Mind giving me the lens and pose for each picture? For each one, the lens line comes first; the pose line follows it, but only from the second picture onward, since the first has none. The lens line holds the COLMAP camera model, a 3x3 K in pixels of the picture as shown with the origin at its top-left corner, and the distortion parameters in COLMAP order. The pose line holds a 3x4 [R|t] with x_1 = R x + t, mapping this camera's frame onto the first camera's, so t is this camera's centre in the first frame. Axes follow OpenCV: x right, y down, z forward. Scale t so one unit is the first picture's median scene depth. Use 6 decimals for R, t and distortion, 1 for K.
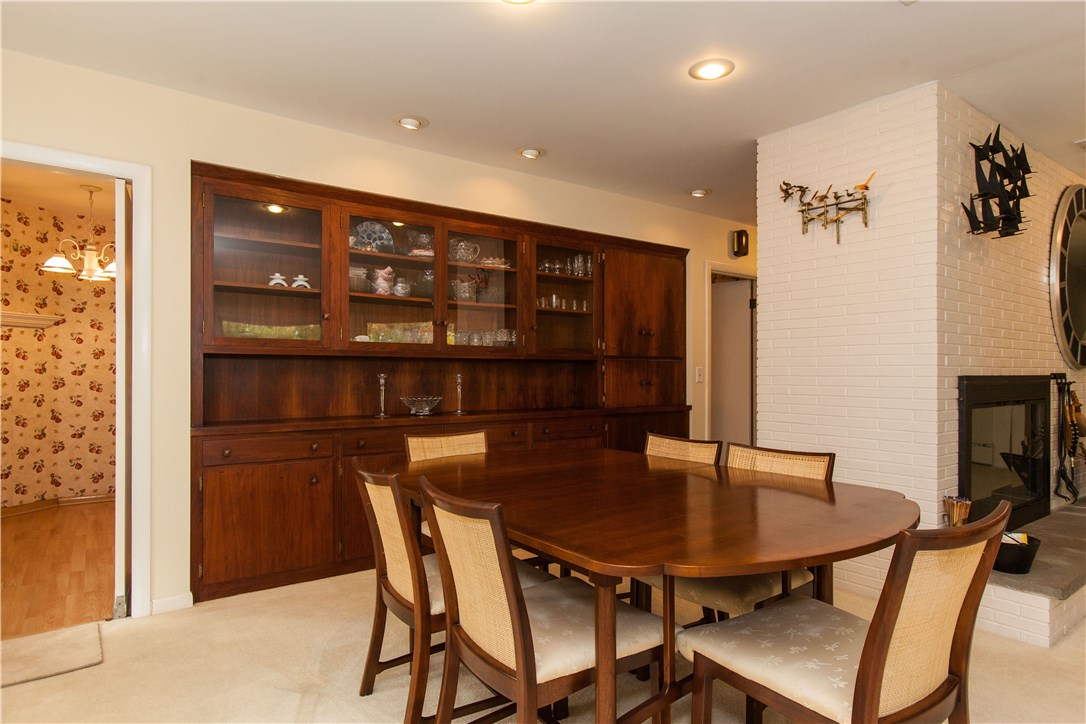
lens RADIAL K [[621.2, 0, 543.0], [0, 621.2, 366.8], [0, 0, 1]] dist [-0.007258, 0.002596]
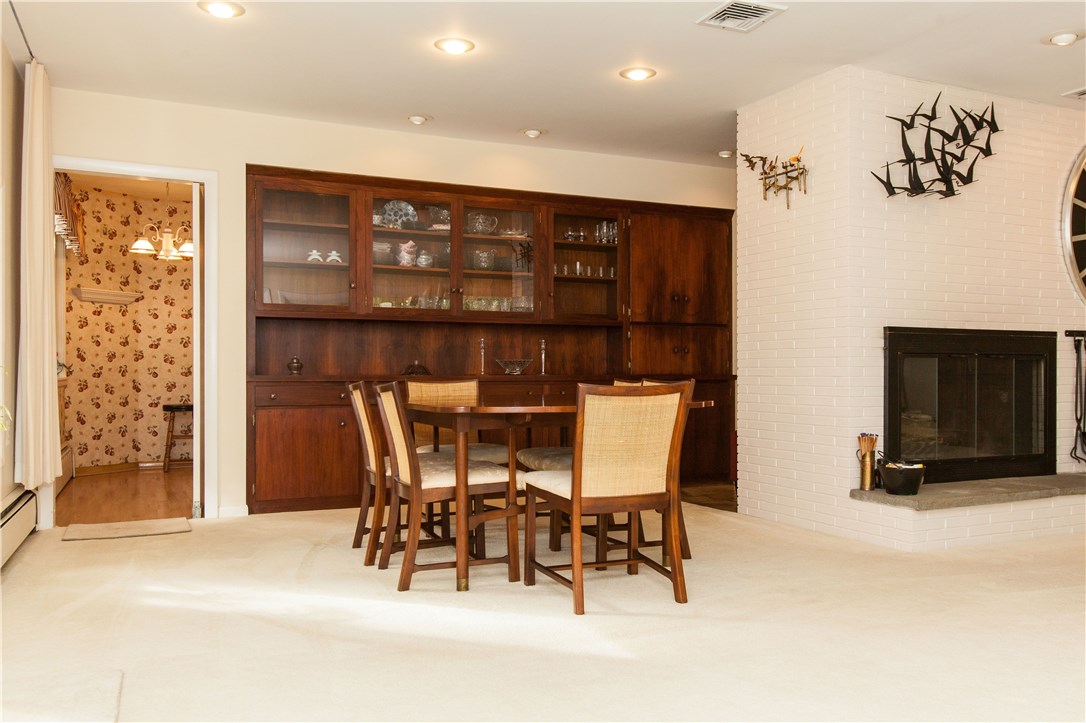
lens RADIAL K [[841.5, 0, 540.6], [0, 841.5, 357.1], [0, 0, 1]] dist [-0.013272, 0.005219]
pose [[0.981354, -0.003953, -0.192167, 0.264736], [0.003311, 0.999988, -0.003665, 0.052977], [0.192179, 0.002960, 0.981355, -0.428150]]
